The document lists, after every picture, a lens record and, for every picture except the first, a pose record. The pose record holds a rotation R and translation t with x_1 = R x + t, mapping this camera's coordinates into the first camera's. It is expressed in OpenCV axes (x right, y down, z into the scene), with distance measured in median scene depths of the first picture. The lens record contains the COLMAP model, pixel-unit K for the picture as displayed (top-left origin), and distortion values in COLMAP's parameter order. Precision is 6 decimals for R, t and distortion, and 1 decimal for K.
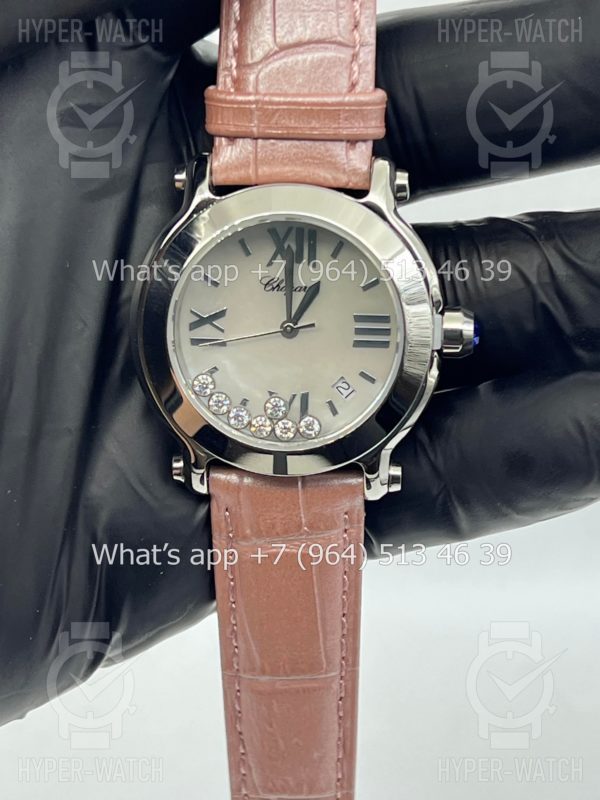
lens RADIAL K [[1909.8, 0, 295.4], [0, 1909.8, 396.4], [0, 0, 1]] dist [0.258292, 0.000000]
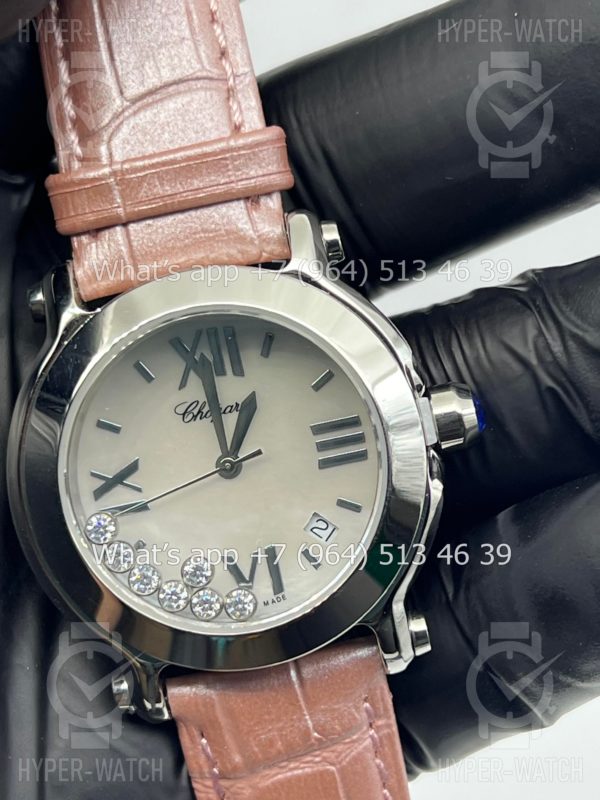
lens RADIAL K [[1909.8, 0, 287.2], [0, 1909.8, 381.1], [0, 0, 1]] dist [0.258292, 0.000000]
pose [[0.972957, -0.230180, 0.019264, 0.011937], [0.230736, 0.964665, -0.127211, 0.031321], [0.010698, 0.128215, 0.991689, 0.275927]]
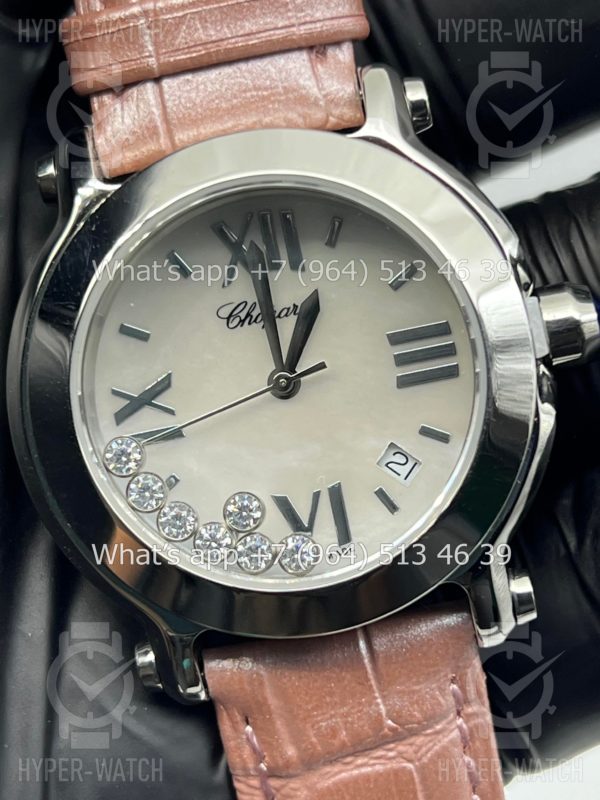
lens RADIAL K [[1909.8, 0, 275.2], [0, 1909.8, 379.5], [0, 0, 1]] dist [0.258292, 0.000000]
pose [[0.975822, -0.218507, 0.005027, -0.008398], [0.216741, 0.964459, -0.151133, 0.050789], [0.028176, 0.148568, 0.988501, 0.427838]]
